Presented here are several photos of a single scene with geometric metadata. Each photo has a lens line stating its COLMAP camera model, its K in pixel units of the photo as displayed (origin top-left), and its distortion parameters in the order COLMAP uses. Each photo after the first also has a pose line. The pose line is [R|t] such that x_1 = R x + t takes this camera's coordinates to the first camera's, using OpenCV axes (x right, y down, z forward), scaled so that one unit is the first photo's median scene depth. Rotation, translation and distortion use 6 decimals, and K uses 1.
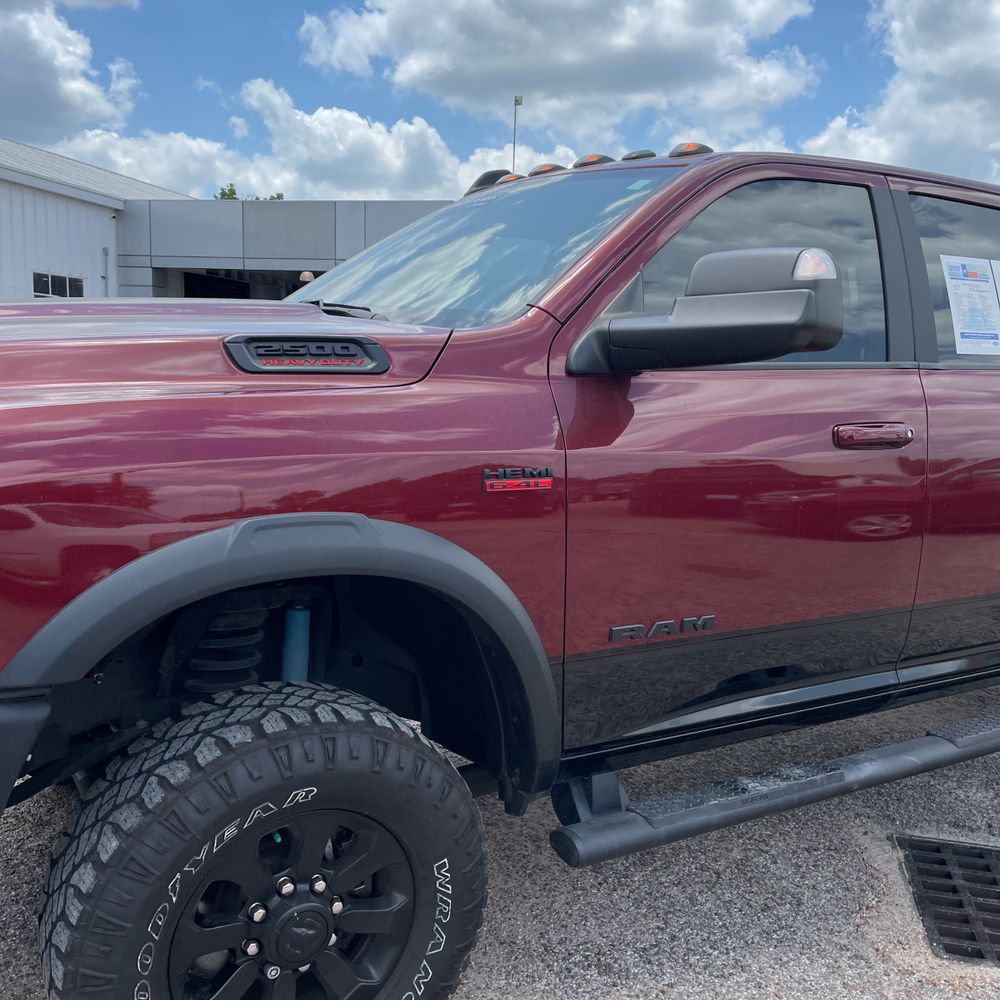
lens RADIAL K [[1010.8, 0, 500.7], [0, 1010.8, 492.2], [0, 0, 1]] dist [0.089390, -0.121908]
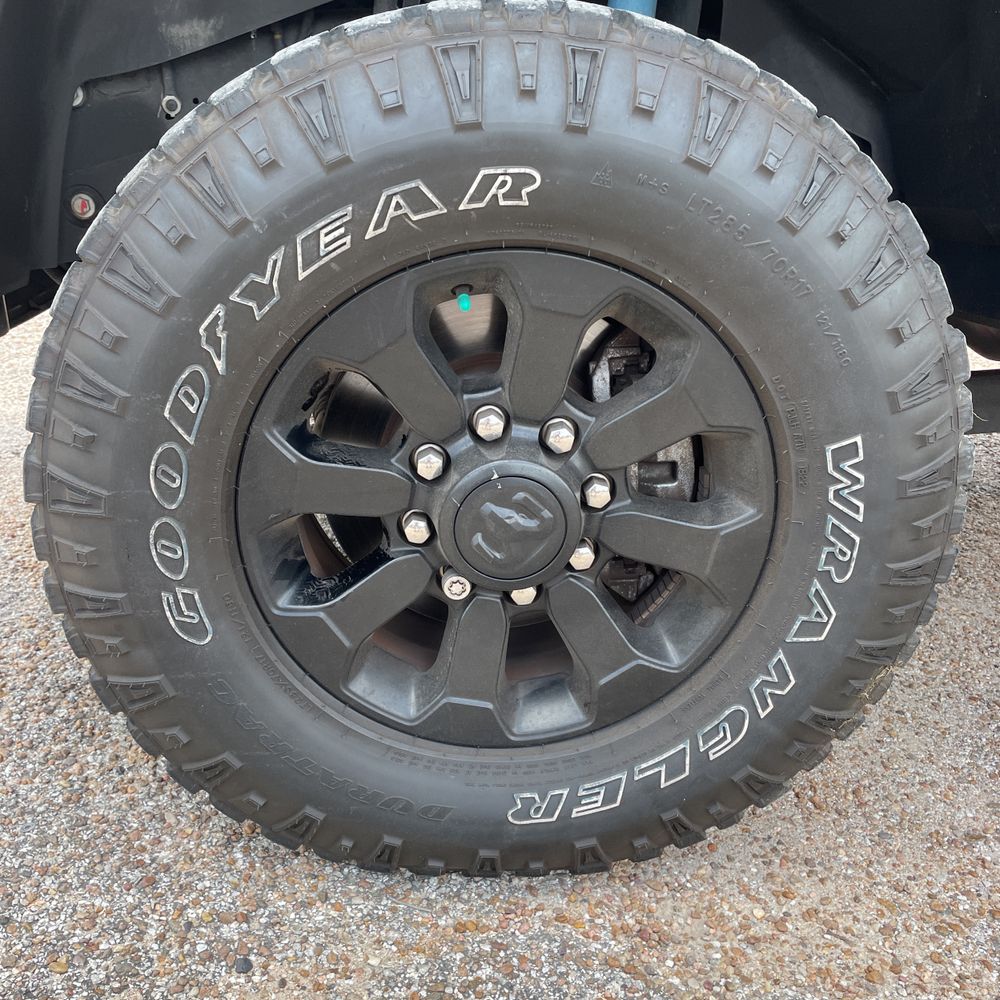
lens RADIAL K [[1003.9, 0, 494.8], [0, 1003.9, 491.0], [0, 0, 1]] dist [0.084823, -0.104941]
pose [[0.878375, 0.158058, -0.451083, 0.006202], [-0.059878, 0.972695, 0.224231, 0.323839], [0.474207, -0.169949, 0.863855, 0.619047]]
